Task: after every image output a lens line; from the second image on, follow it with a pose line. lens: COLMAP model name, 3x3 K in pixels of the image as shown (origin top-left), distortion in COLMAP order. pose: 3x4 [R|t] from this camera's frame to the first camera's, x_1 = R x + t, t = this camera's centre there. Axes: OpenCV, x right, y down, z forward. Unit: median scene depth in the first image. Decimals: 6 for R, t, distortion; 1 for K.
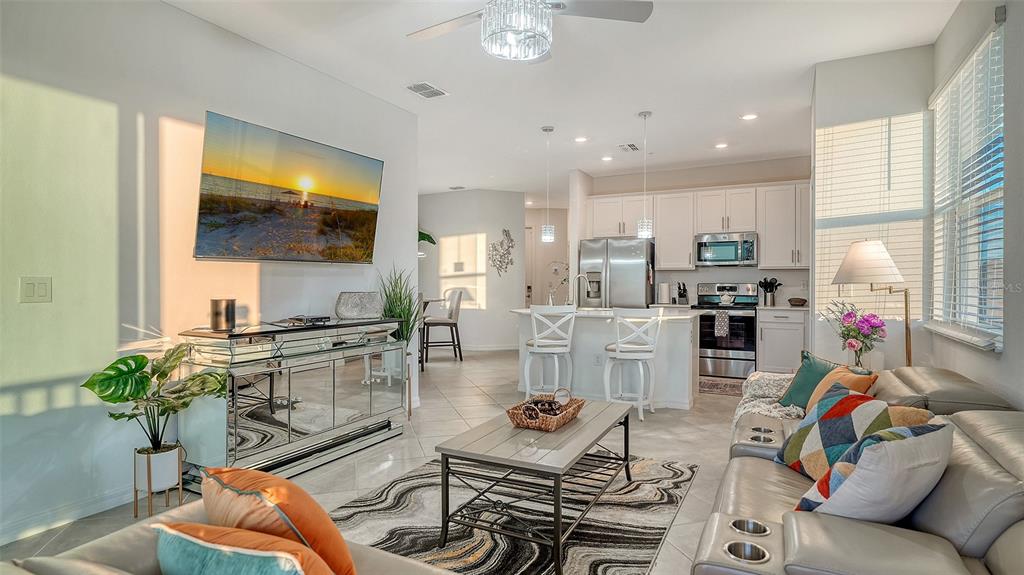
lens RADIAL K [[548.6, 0, 512.0], [0, 548.6, 287.5], [0, 0, 1]] dist [0.001945, 0.000354]
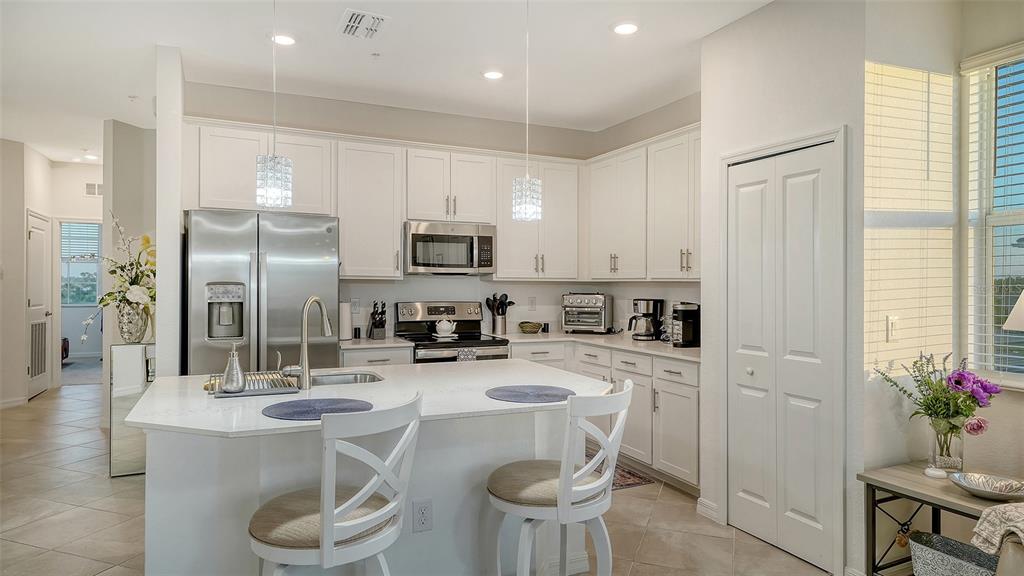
lens RADIAL K [[606.8, 0, 514.0], [0, 606.8, 284.2], [0, 0, 1]] dist [0.001282, -0.000455]
pose [[0.602966, 0.003856, 0.797758, -0.112927], [-0.000633, 0.999990, -0.004355, -0.024825], [-0.797767, 0.002121, 0.602963, 0.514154]]
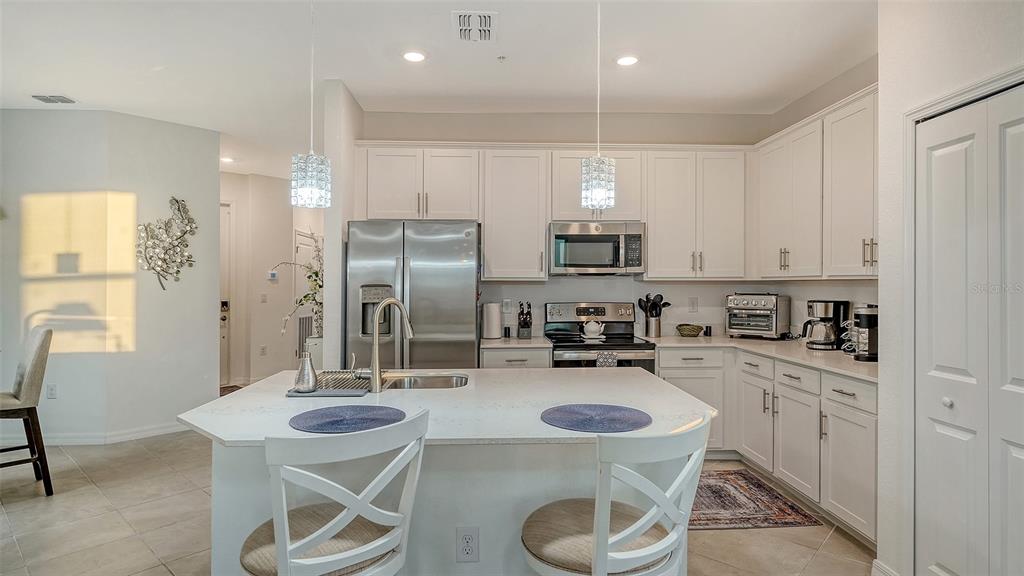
lens RADIAL K [[541.6, 0, 512.0], [0, 541.6, 288.0], [0, 0, 1]] dist [-0.008028, -0.001733]
pose [[0.862776, -0.005284, 0.505559, 0.004693], [0.005786, 0.999983, 0.000577, -0.025084], [-0.505554, 0.002427, 0.862792, 0.515389]]
